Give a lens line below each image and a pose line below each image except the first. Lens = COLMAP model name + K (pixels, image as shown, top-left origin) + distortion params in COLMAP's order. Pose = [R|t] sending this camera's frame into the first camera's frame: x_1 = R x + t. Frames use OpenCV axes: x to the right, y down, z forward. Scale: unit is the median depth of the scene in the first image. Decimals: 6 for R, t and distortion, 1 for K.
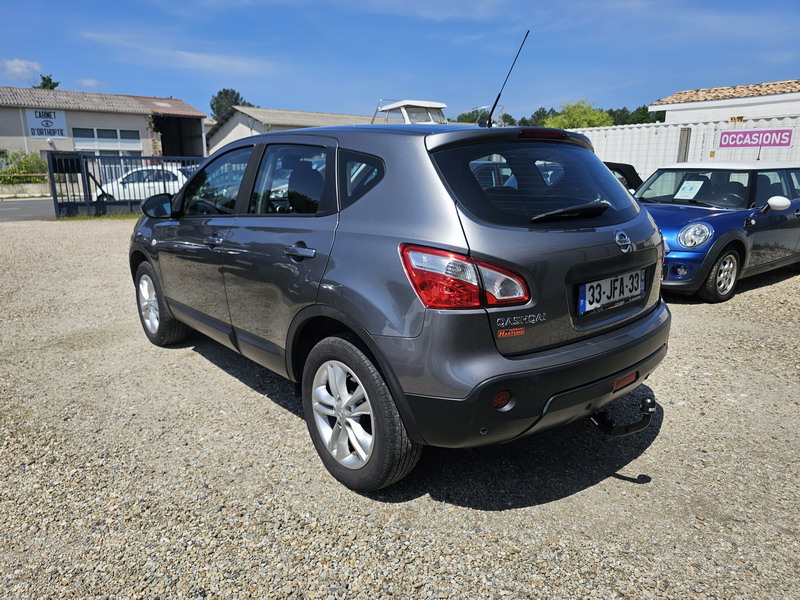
lens RADIAL K [[540.4, 0, 400.0], [0, 540.4, 300.0], [0, 0, 1]] dist [0.039768, -0.029915]
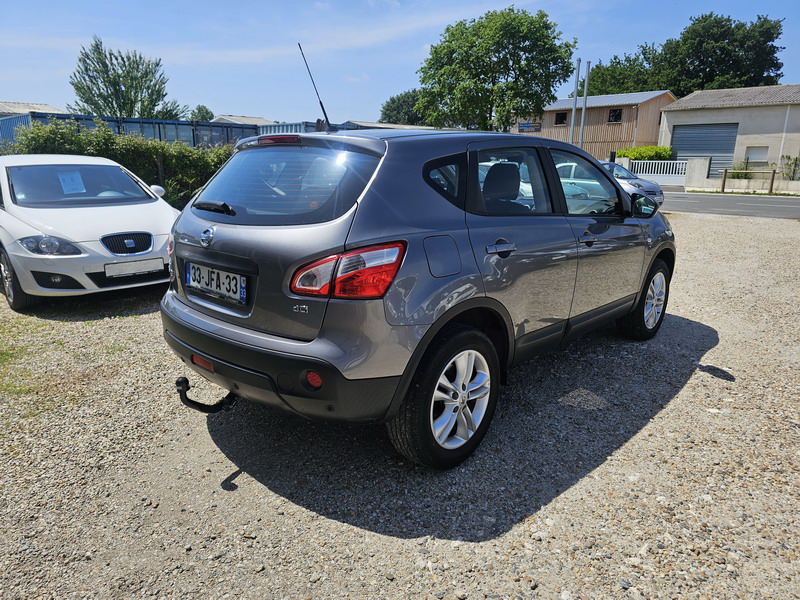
lens RADIAL K [[540.4, 0, 400.0], [0, 540.4, 300.0], [0, 0, 1]] dist [0.039768, -0.029915]
pose [[0.114118, 0.249925, -0.961517, 0.802453], [-0.245253, 0.944972, 0.216516, -0.166725], [0.962719, 0.211106, 0.169133, 0.631737]]
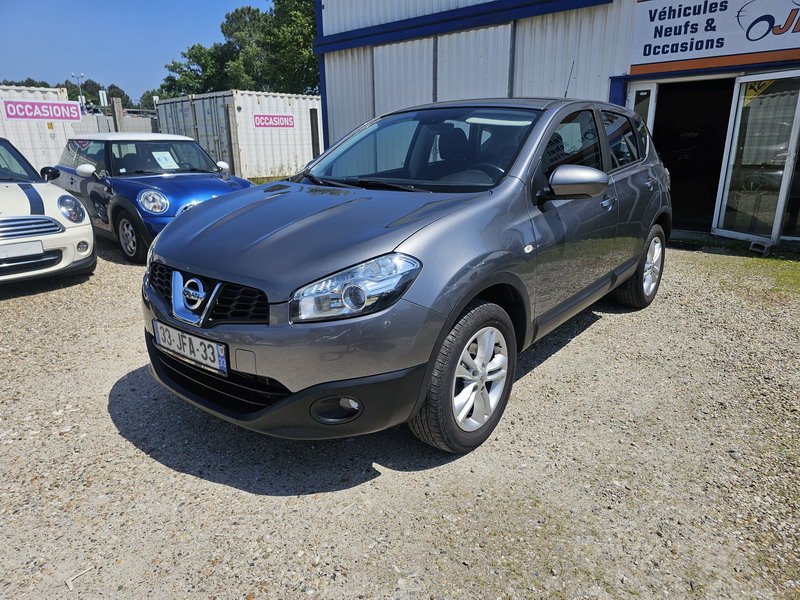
lens RADIAL K [[535.3, 0, 395.9], [0, 535.3, 303.3], [0, 0, 1]] dist [0.026450, -0.014870]
pose [[-0.168610, -0.286774, 0.943044, -0.966424], [0.243701, 0.914910, 0.321791, -0.269063], [-0.955082, 0.284078, -0.084376, 1.137994]]
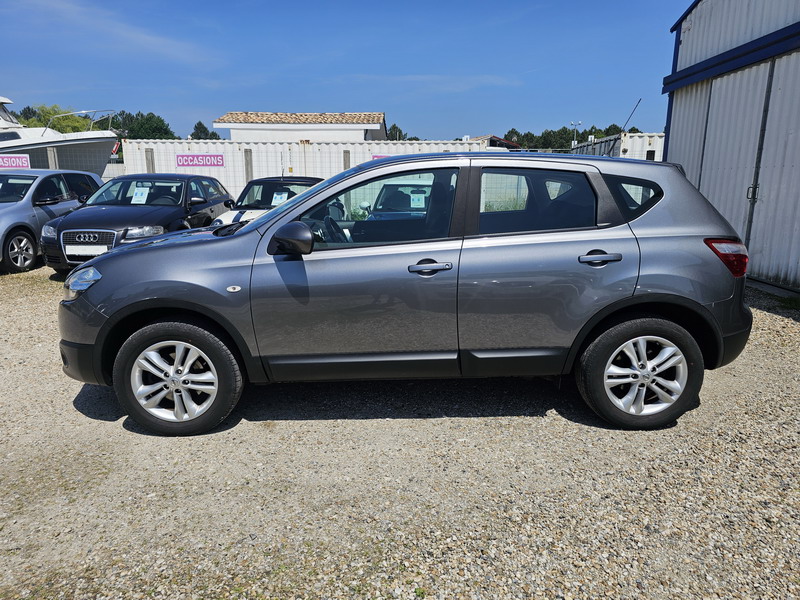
lens RADIAL K [[531.5, 0, 399.7], [0, 531.5, 289.4], [0, 0, 1]] dist [0.032723, -0.002176]
pose [[0.630994, -0.156203, 0.759899, -0.806495], [0.180158, 0.982246, 0.052312, -0.097451], [-0.754579, 0.103893, 0.647932, 0.323723]]
